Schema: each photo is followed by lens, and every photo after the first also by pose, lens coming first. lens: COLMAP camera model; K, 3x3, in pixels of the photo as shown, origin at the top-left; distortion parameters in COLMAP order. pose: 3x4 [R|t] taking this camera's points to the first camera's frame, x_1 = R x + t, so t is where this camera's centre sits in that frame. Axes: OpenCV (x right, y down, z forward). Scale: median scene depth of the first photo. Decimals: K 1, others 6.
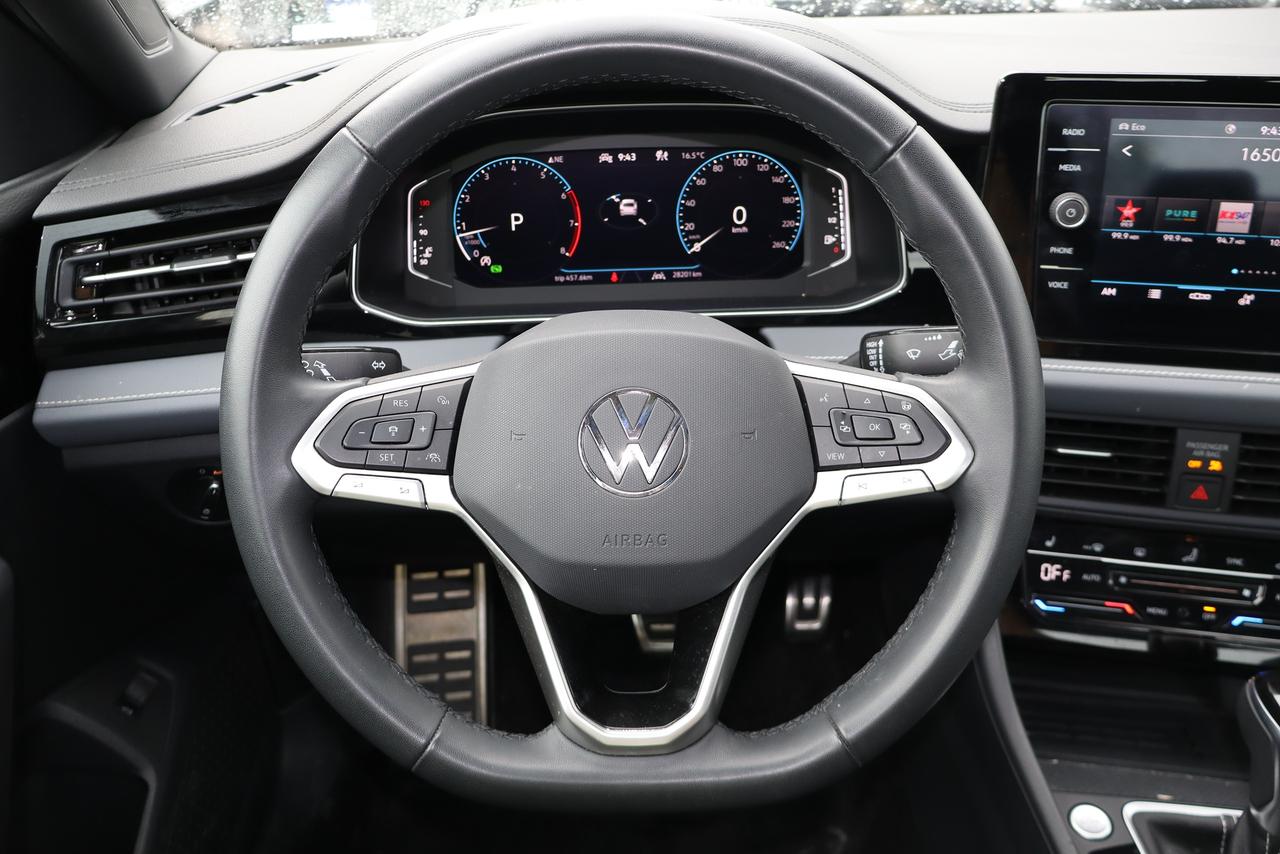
lens RADIAL K [[1083.0, 0, 640.0], [0, 1083.0, 427.0], [0, 0, 1]] dist [-0.005196, 0.000921]
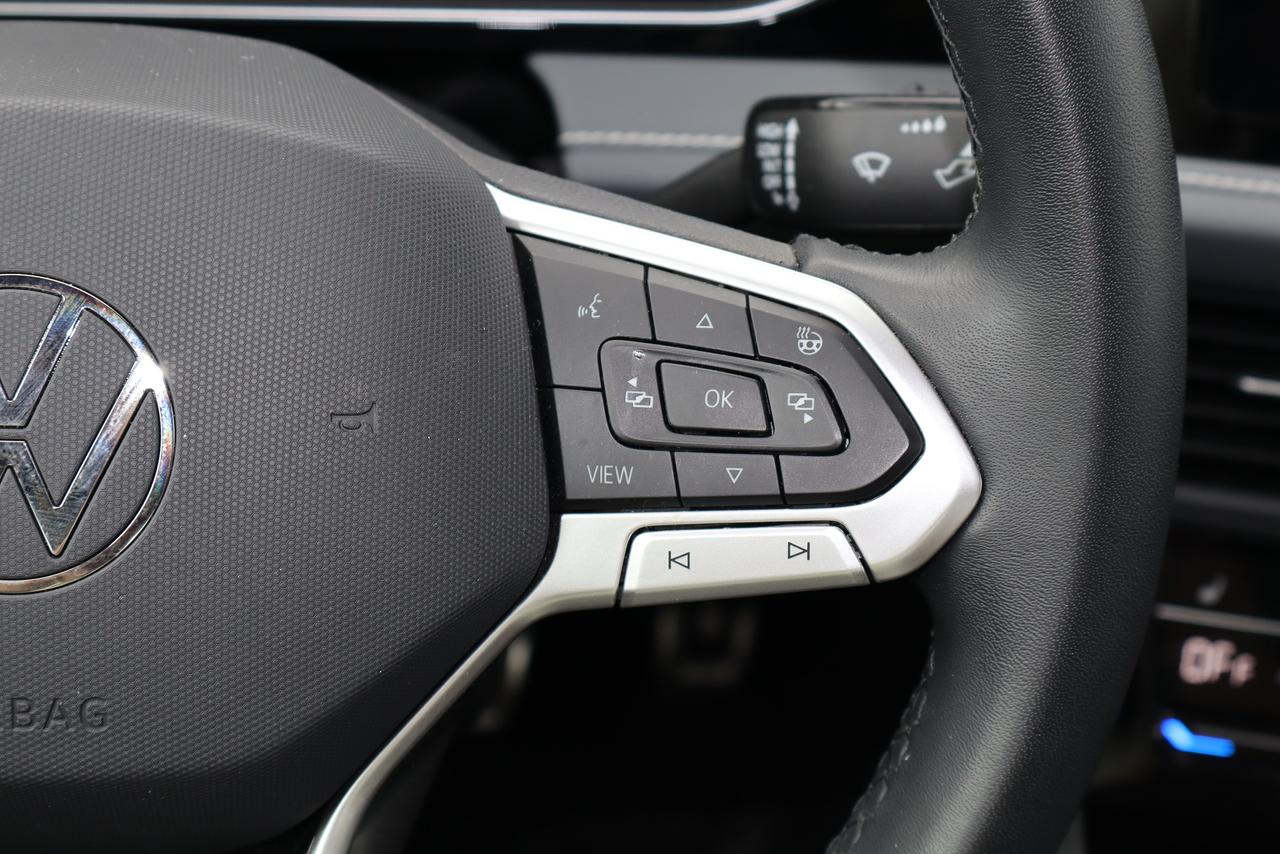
lens RADIAL K [[2103.0, 0, 640.0], [0, 2103.0, 427.0], [0, 0, 1]] dist [0.001365, -0.014812]
pose [[0.997090, 0.025304, 0.071918, 0.138816], [-0.034473, 0.991012, 0.129252, -0.078920], [-0.068001, -0.131355, 0.989000, 0.306459]]
